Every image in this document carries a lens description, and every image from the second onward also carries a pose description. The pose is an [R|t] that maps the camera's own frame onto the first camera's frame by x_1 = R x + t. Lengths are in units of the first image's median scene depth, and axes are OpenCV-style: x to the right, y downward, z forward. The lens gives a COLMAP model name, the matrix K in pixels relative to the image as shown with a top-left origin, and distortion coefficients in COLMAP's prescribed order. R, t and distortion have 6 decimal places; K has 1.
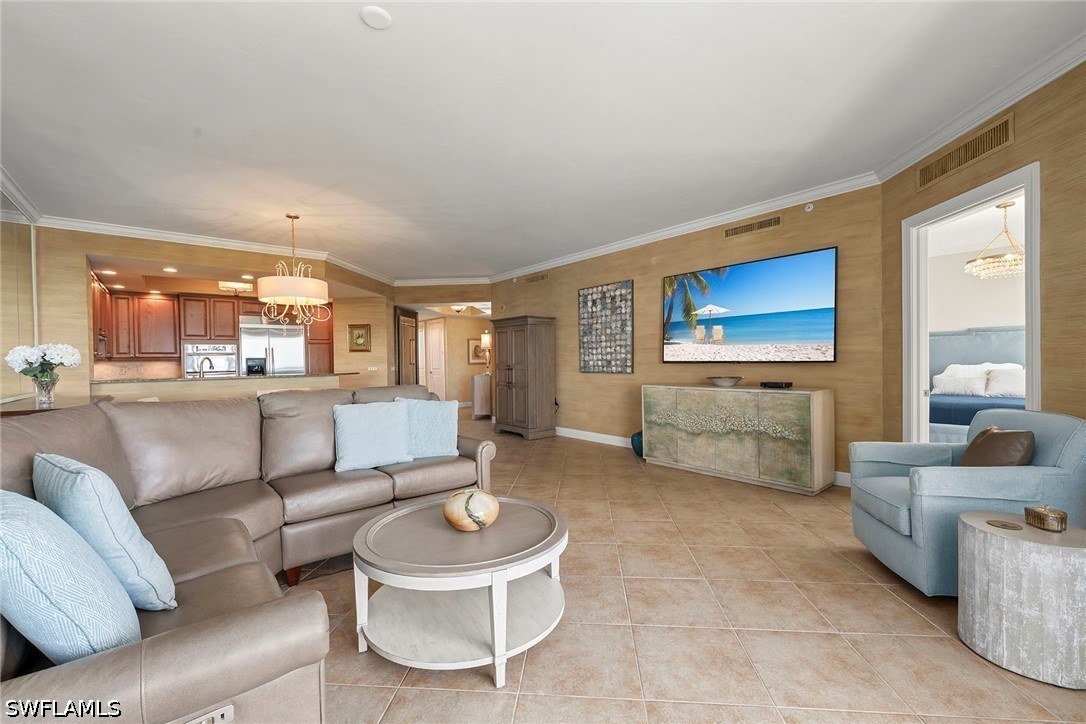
lens RADIAL K [[433.8, 0, 533.8], [0, 433.8, 362.5], [0, 0, 1]] dist [0.000765, 0.000113]
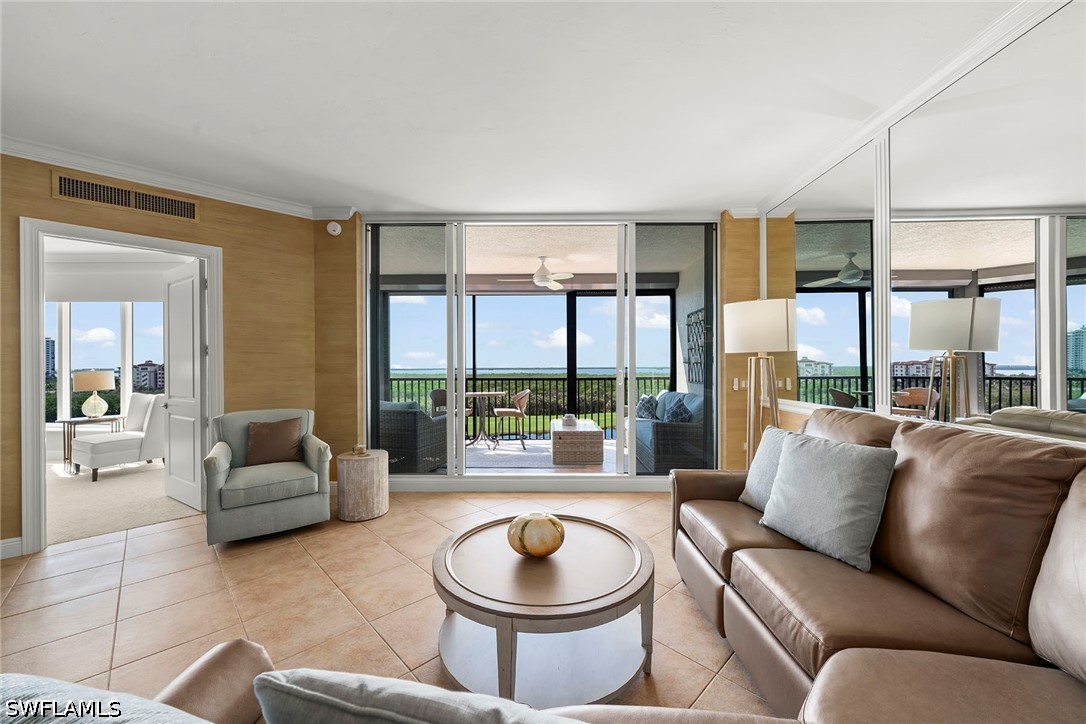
lens RADIAL K [[417.4, 0, 534.6], [0, 417.4, 364.9], [0, 0, 1]] dist [-0.000612, -0.000231]
pose [[-0.751917, 0.014805, 0.659092, -0.613954], [0.018260, 0.999832, -0.001628, -0.031719], [-0.659005, 0.010811, -0.752061, 1.385282]]
